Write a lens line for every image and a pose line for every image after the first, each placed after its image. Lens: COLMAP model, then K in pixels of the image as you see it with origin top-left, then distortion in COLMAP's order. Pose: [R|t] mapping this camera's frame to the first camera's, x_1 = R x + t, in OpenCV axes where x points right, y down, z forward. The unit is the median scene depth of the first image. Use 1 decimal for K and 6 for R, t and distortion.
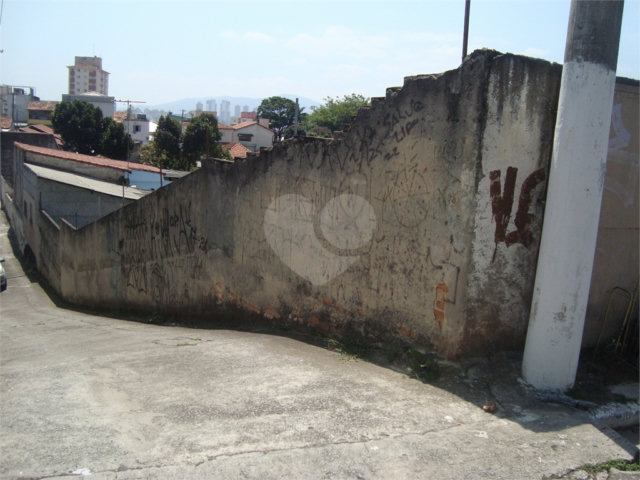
lens RADIAL K [[613.5, 0, 320.0], [0, 613.5, 240.0], [0, 0, 1]] dist [-0.225992, 0.266904]
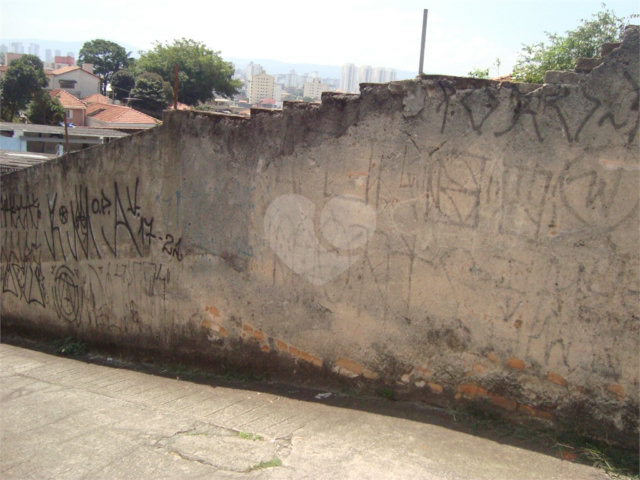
lens RADIAL K [[613.5, 0, 320.0], [0, 613.5, 240.0], [0, 0, 1]] dist [-0.225992, 0.266904]
pose [[0.959574, -0.053040, 0.276413, -0.278612], [0.029074, 0.995509, 0.090092, -0.065827], [-0.279950, -0.078413, 0.956807, 0.444863]]
